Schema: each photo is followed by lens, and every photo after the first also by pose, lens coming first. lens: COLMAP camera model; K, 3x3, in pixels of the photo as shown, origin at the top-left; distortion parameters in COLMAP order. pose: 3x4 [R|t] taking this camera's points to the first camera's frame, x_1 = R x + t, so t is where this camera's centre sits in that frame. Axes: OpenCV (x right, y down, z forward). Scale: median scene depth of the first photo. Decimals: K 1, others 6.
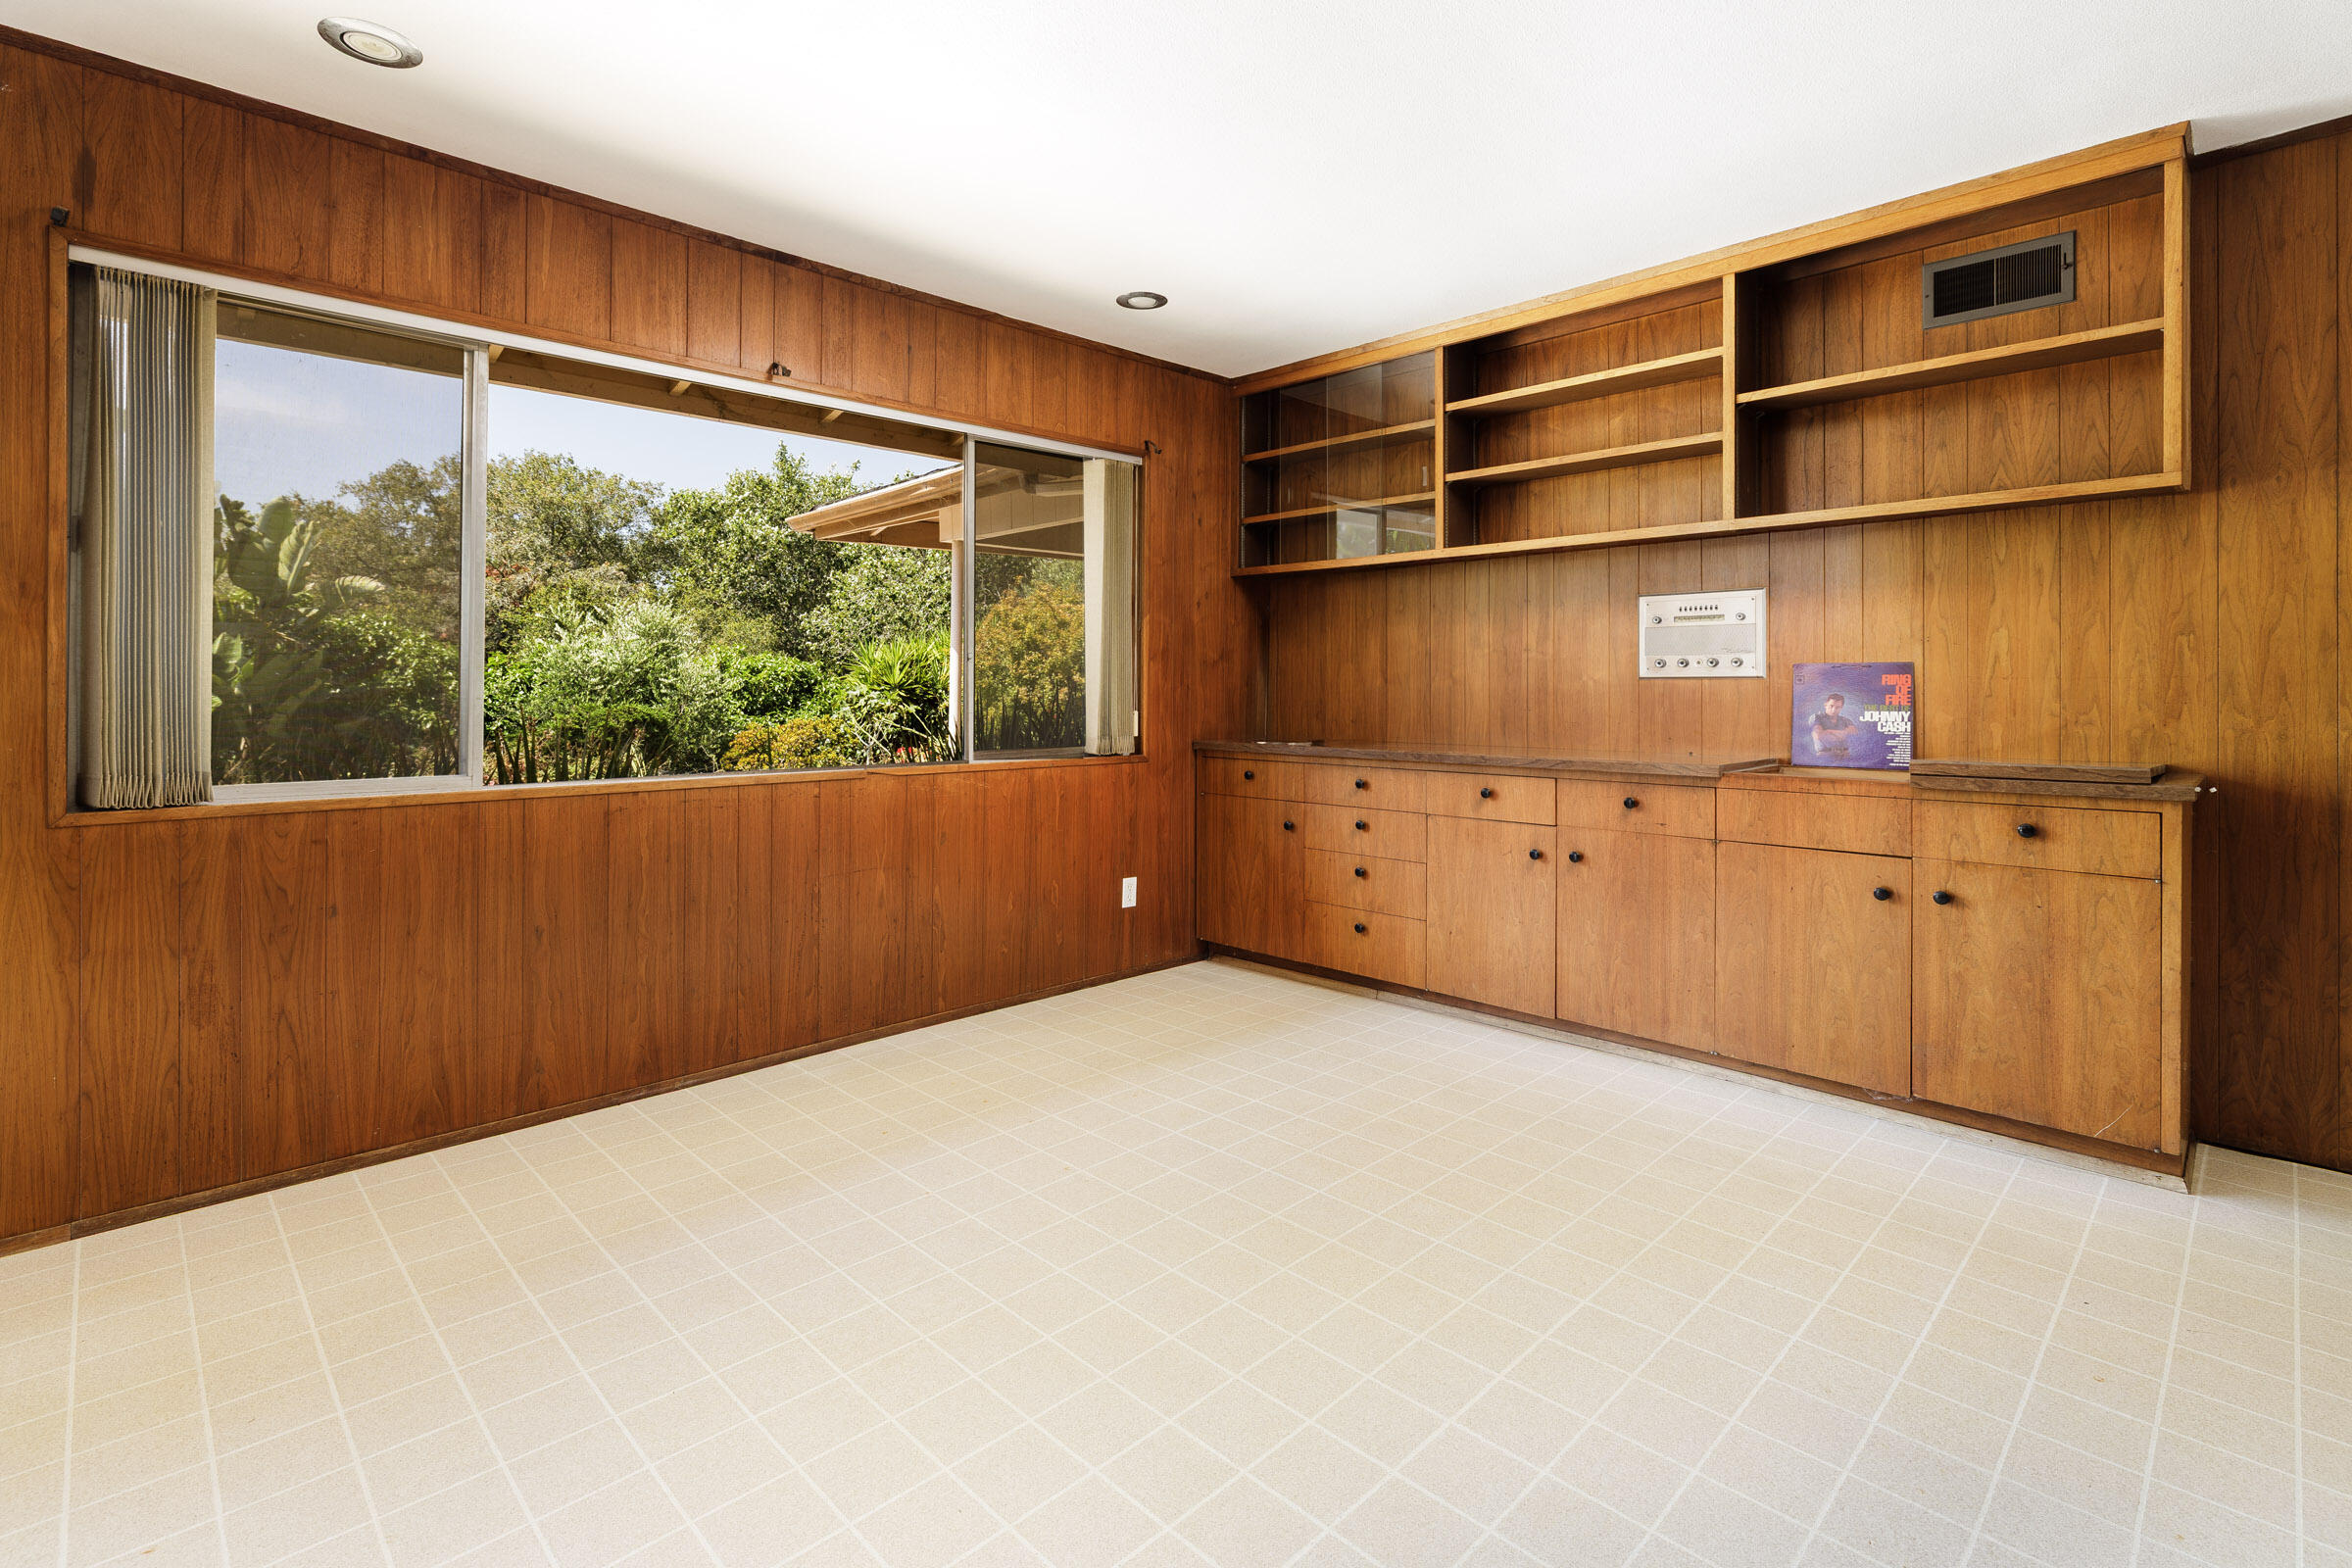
lens RADIAL K [[1099.7, 0, 1175.3], [0, 1099.7, 681.6], [0, 0, 1]] dist [-0.000745, 0.000128]
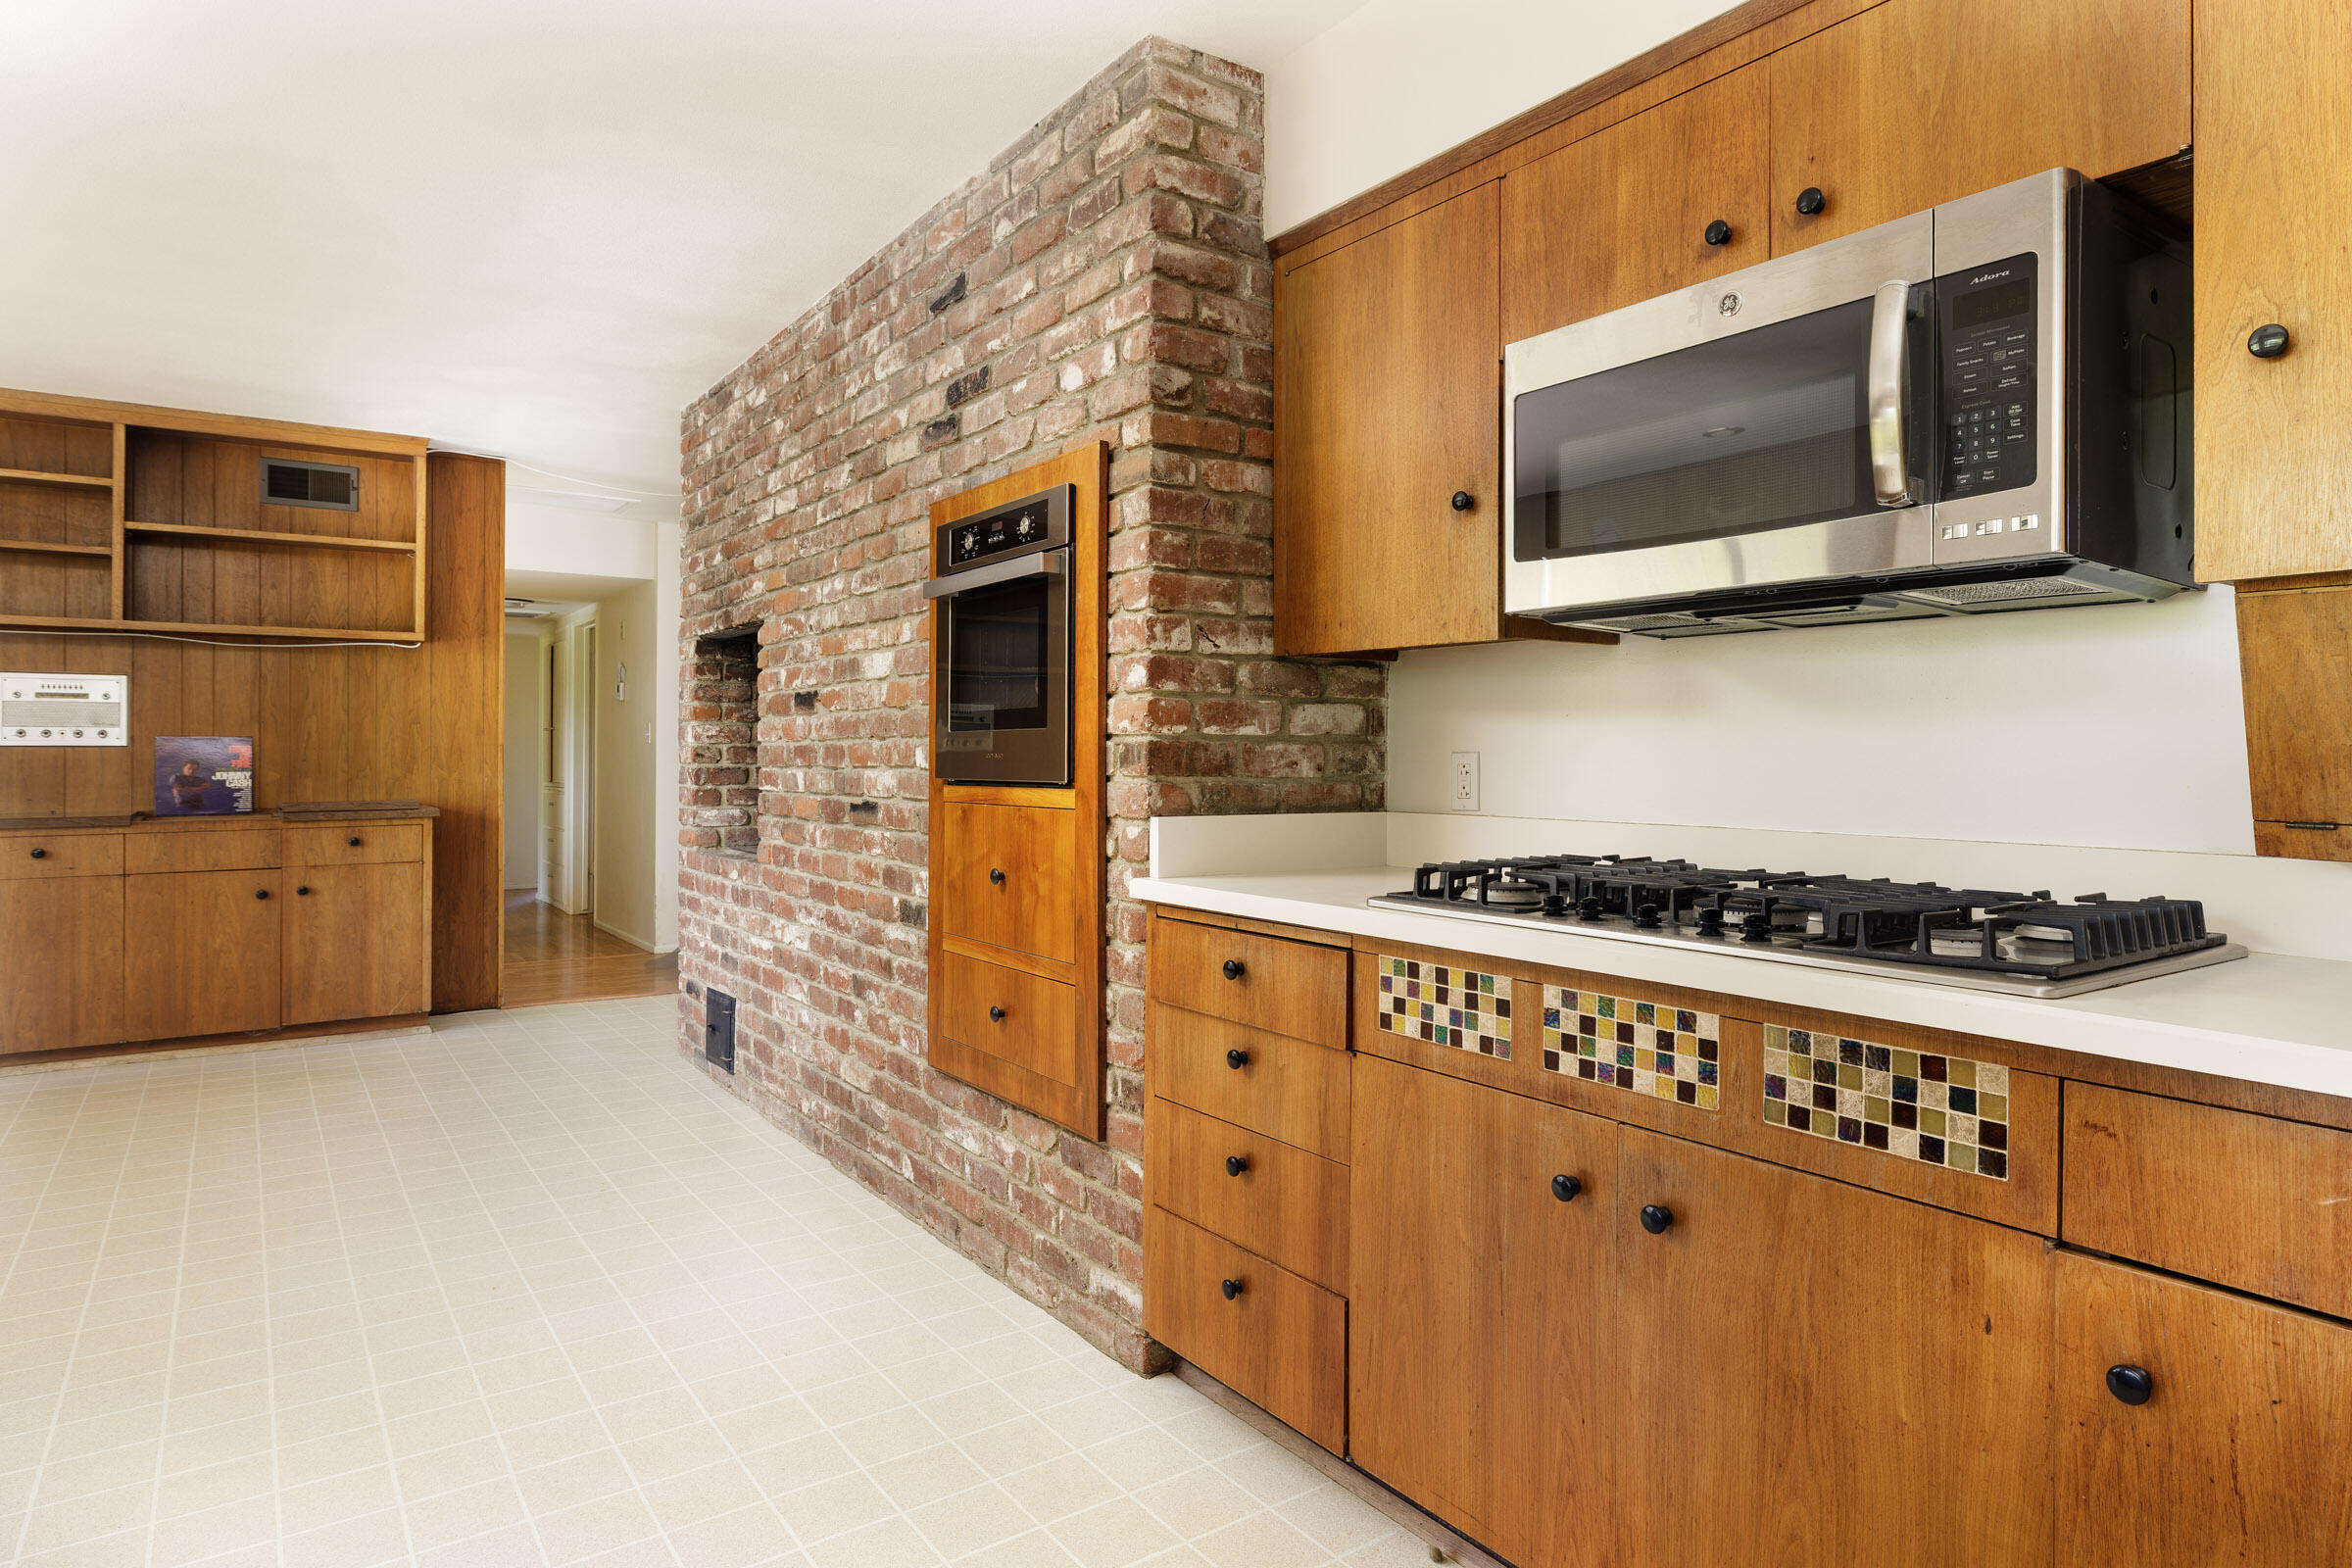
lens RADIAL K [[1345.6, 0, 1176.7], [0, 1345.6, 752.0], [0, 0, 1]] dist [0.001129, 0.000490]
pose [[0.163025, 0.002583, 0.986619, -0.927516], [-0.005550, 0.999983, -0.001701, -0.002264], [-0.986606, -0.005199, 0.163037, -0.498162]]
